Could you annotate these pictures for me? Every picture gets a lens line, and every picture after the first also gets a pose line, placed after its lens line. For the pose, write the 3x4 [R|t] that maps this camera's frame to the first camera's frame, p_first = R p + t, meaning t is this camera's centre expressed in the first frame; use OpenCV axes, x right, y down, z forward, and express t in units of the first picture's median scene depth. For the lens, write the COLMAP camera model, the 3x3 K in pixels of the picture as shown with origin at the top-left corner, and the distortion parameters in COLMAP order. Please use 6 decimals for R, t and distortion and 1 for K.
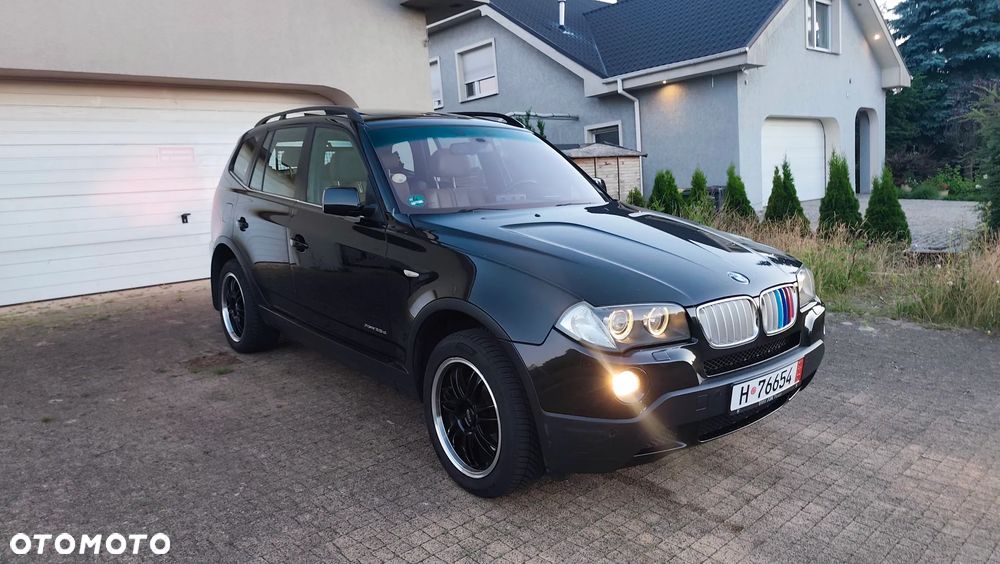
lens RADIAL K [[685.7, 0, 506.7], [0, 685.7, 283.0], [0, 0, 1]] dist [0.025126, -0.035068]
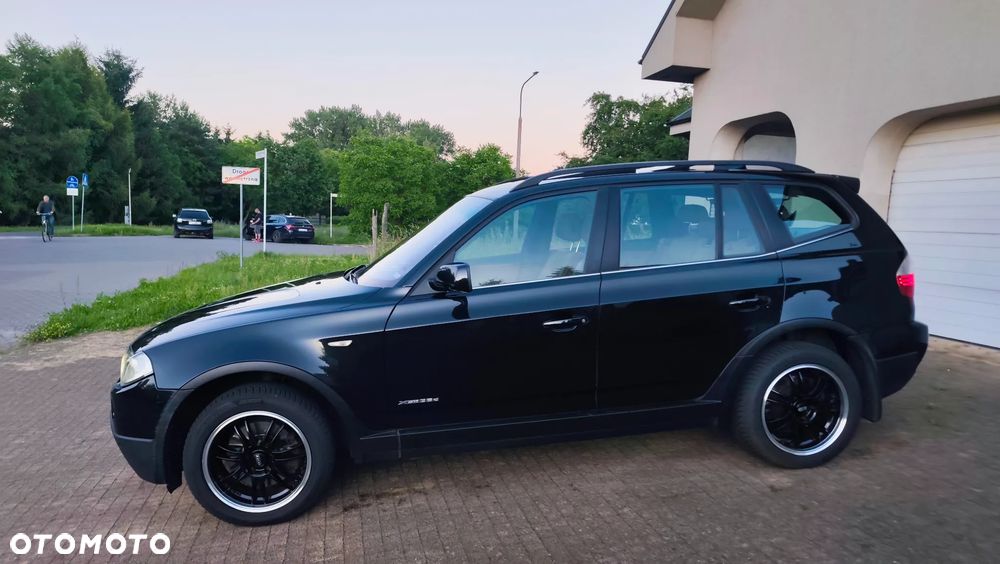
lens RADIAL K [[685.7, 0, 474.6], [0, 685.7, 312.4], [0, 0, 1]] dist [0.025126, -0.035068]
pose [[-0.519900, 0.165588, -0.838024, 0.845491], [-0.112380, 0.959247, 0.259260, -0.336633], [0.846802, 0.228966, -0.480104, 1.597024]]
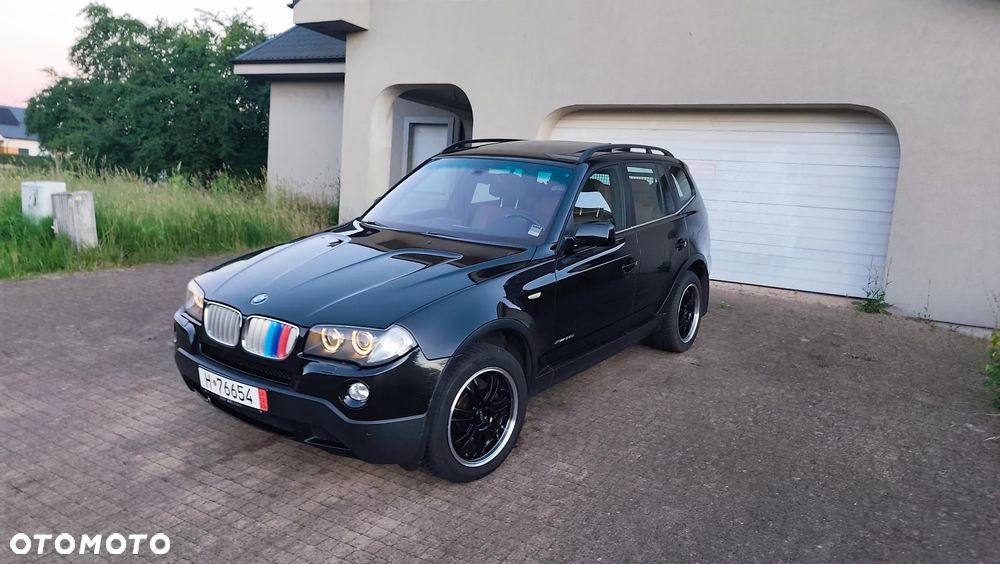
lens RADIAL K [[685.7, 0, 510.0], [0, 685.7, 303.9], [0, 0, 1]] dist [0.025126, -0.035068]
pose [[0.278132, 0.241338, -0.929731, 1.096630], [-0.223668, 0.957587, 0.181658, -0.216420], [0.934139, 0.157426, 0.320315, 0.735361]]
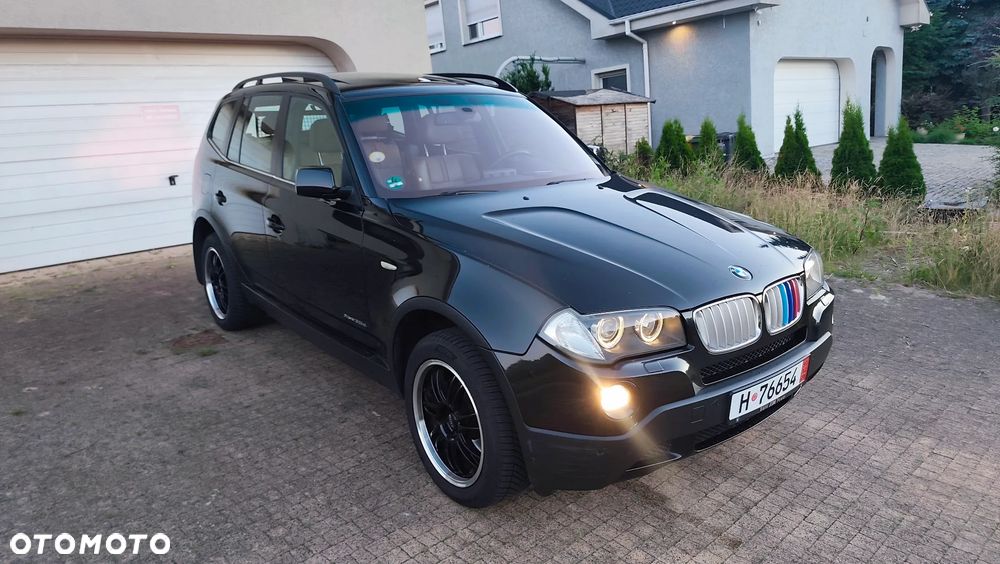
lens RADIAL K [[685.7, 0, 514.0], [0, 685.7, 275.2], [0, 0, 1]] dist [0.025126, -0.035068]
pose [[0.999952, -0.008917, -0.004097, 0.026822], [0.009192, 0.997286, 0.073053, -0.053762], [0.003434, -0.073087, 0.997320, 0.058359]]
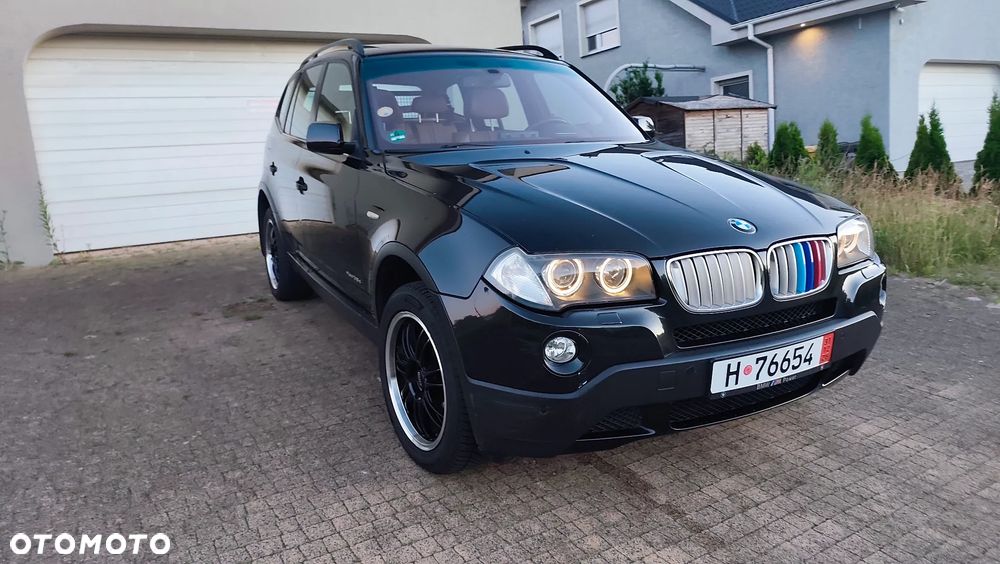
lens RADIAL K [[685.7, 0, 495.9], [0, 685.7, 265.1], [0, 0, 1]] dist [0.025126, -0.035068]
pose [[0.976528, 0.033906, -0.212705, 0.165578], [-0.028014, 0.999137, 0.030654, 0.014758], [0.213561, -0.023975, 0.976636, 0.124055]]
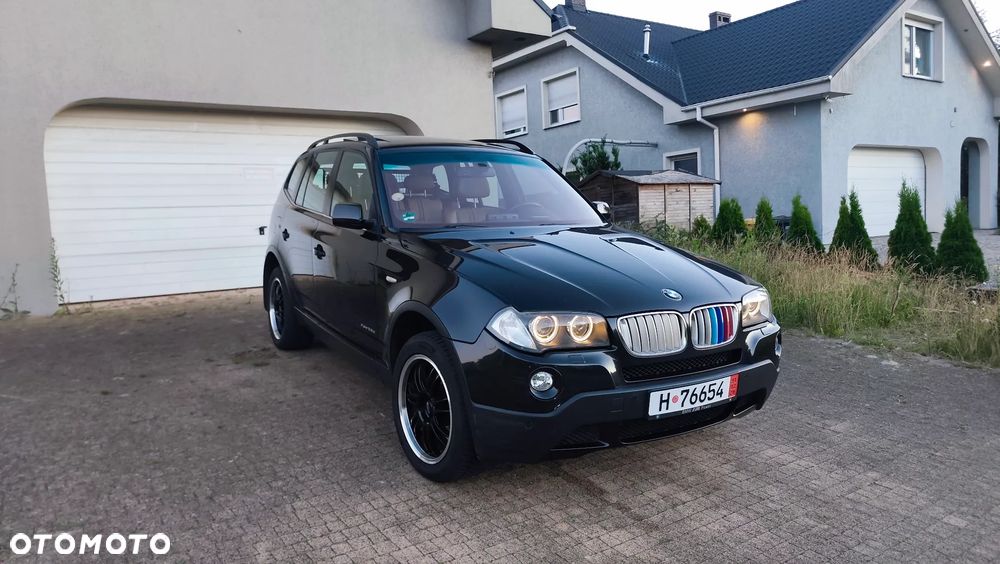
lens RADIAL K [[685.7, 0, 497.3], [0, 685.7, 271.8], [0, 0, 1]] dist [0.025126, -0.035068]
pose [[0.987180, 0.039428, -0.154662, 0.166154], [-0.047318, 0.997742, -0.047668, 0.015195], [0.152434, 0.054375, 0.986817, -0.076137]]
